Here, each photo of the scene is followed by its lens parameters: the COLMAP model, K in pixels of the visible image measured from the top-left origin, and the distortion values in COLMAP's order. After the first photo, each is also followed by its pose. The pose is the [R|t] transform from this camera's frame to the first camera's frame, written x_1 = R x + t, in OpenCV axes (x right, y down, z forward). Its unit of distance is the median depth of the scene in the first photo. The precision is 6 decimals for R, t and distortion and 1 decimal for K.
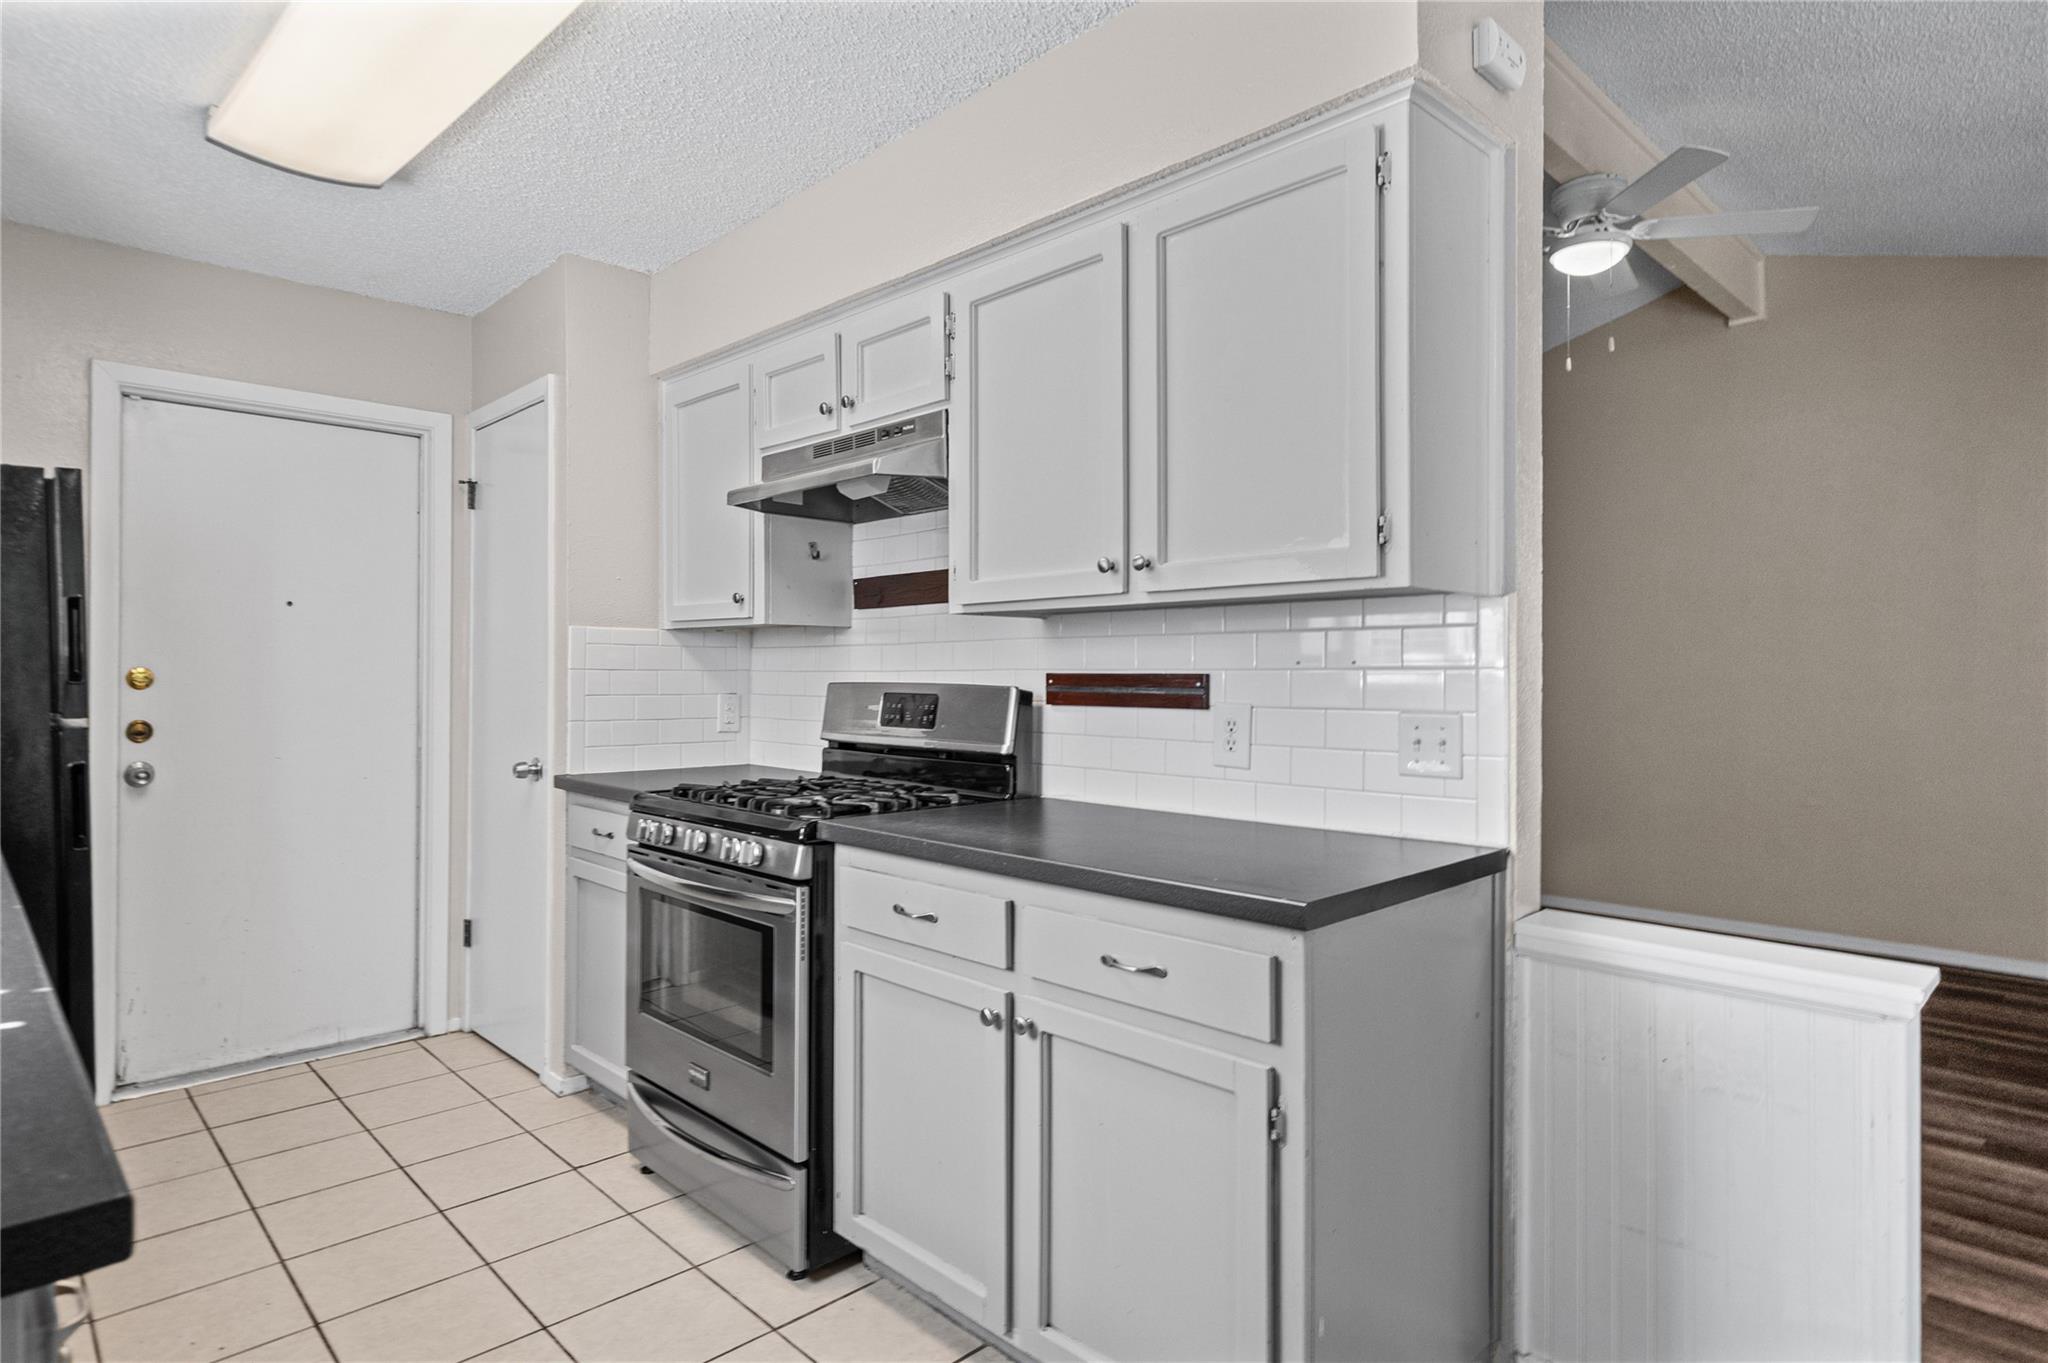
lens RADIAL K [[1051.0, 0, 1028.7], [0, 1051.0, 681.5], [0, 0, 1]] dist [-0.000370, 0.000000]
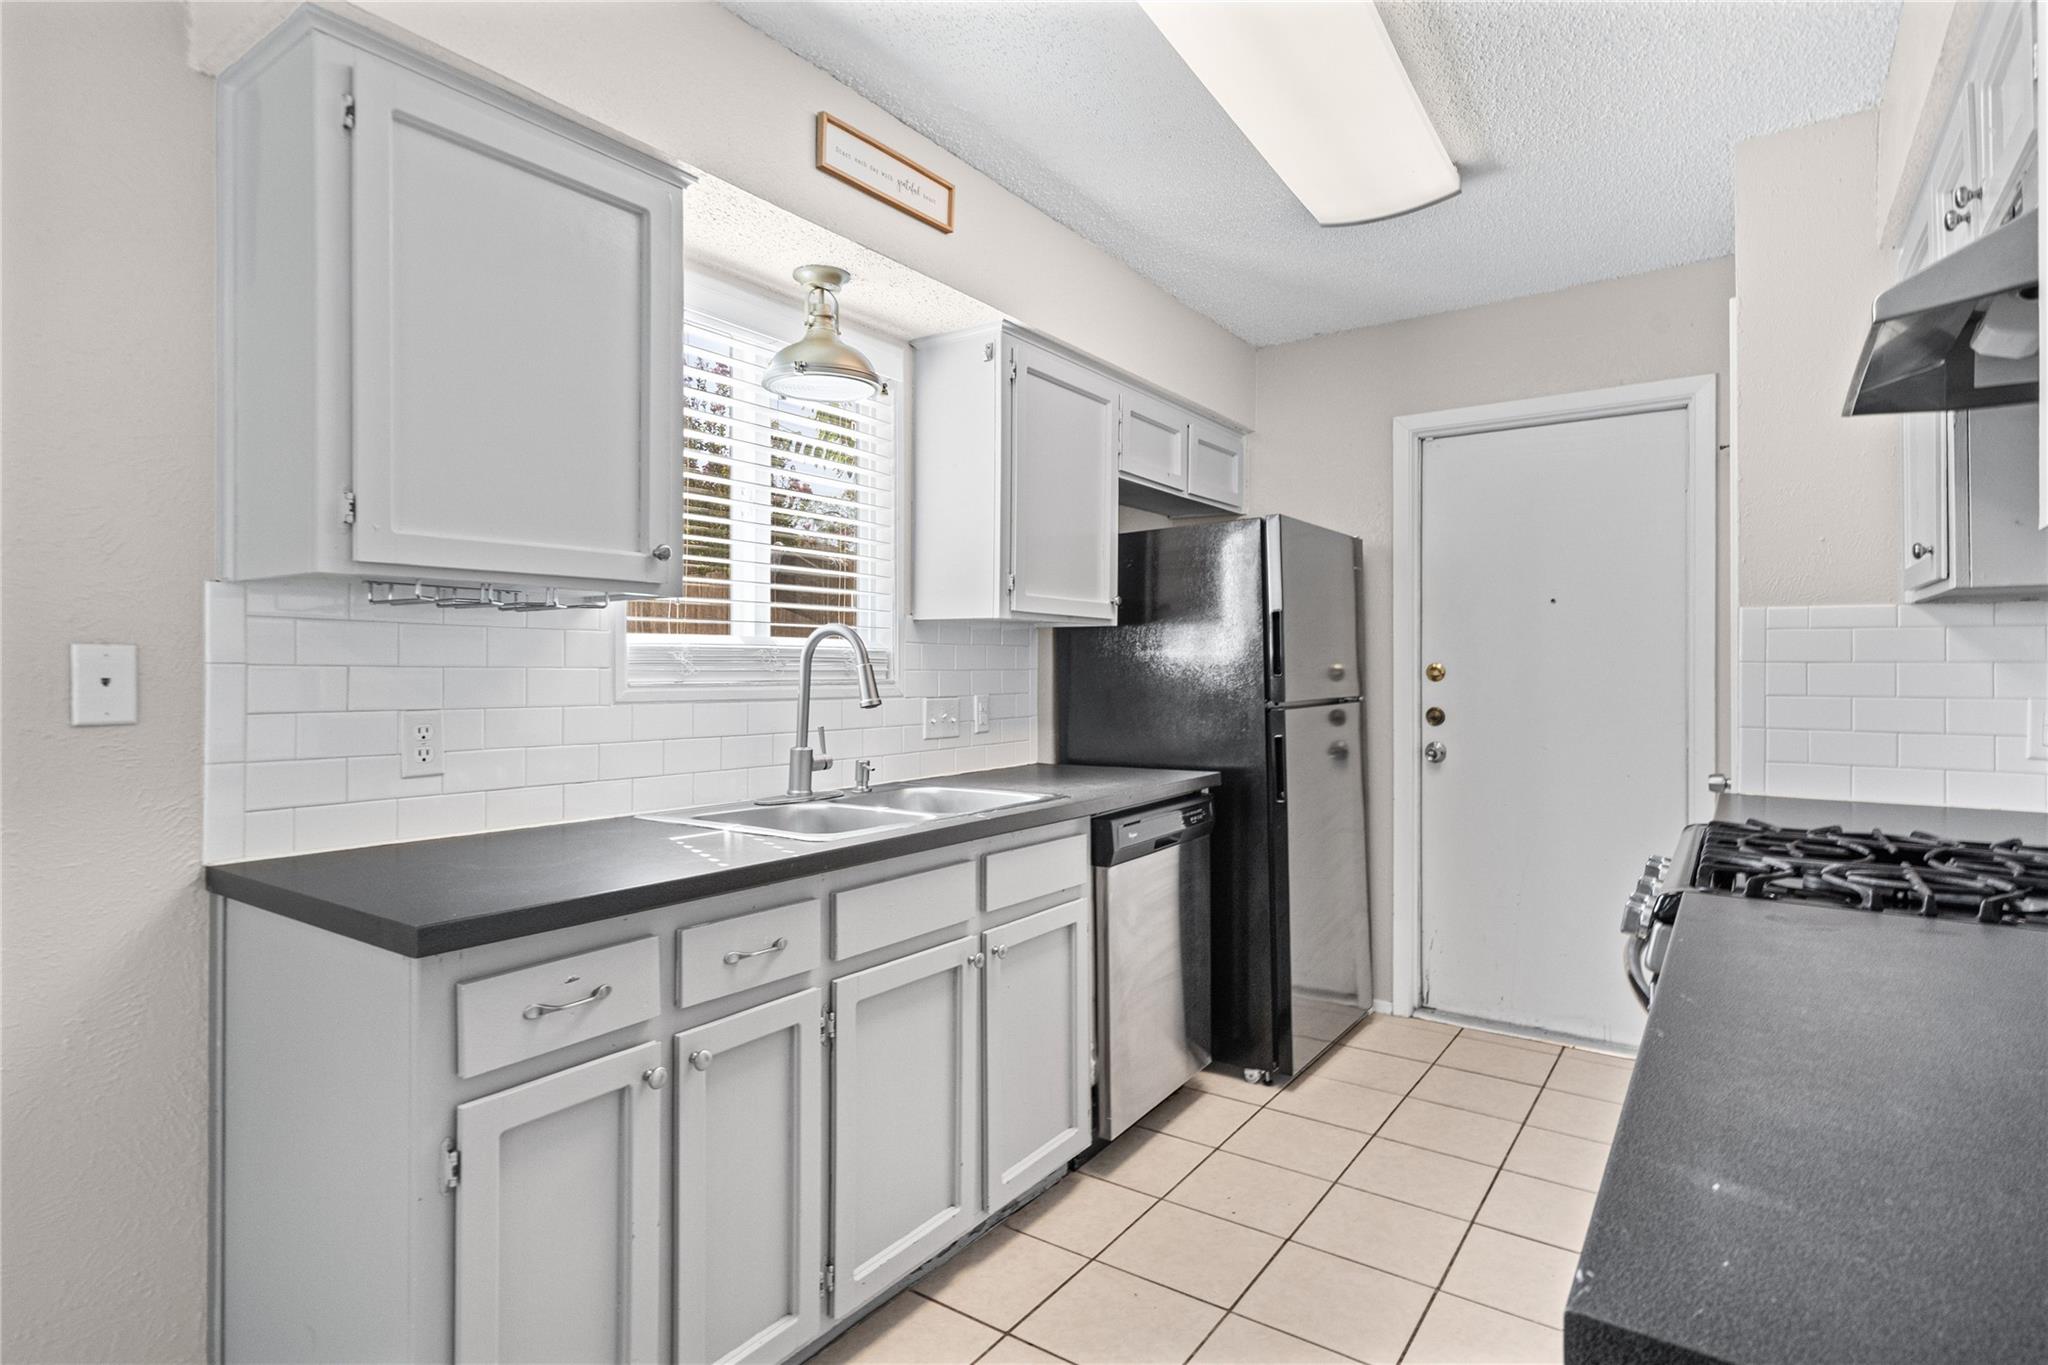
lens RADIAL K [[1051.0, 0, 1028.5], [0, 1051.0, 669.4], [0, 0, 1]] dist [-0.000370, 0.000000]
pose [[0.165454, -0.002040, -0.986215, 0.261989], [-0.000902, 0.999997, -0.002220, -0.003551], [0.986217, 0.001257, 0.165452, 0.342162]]
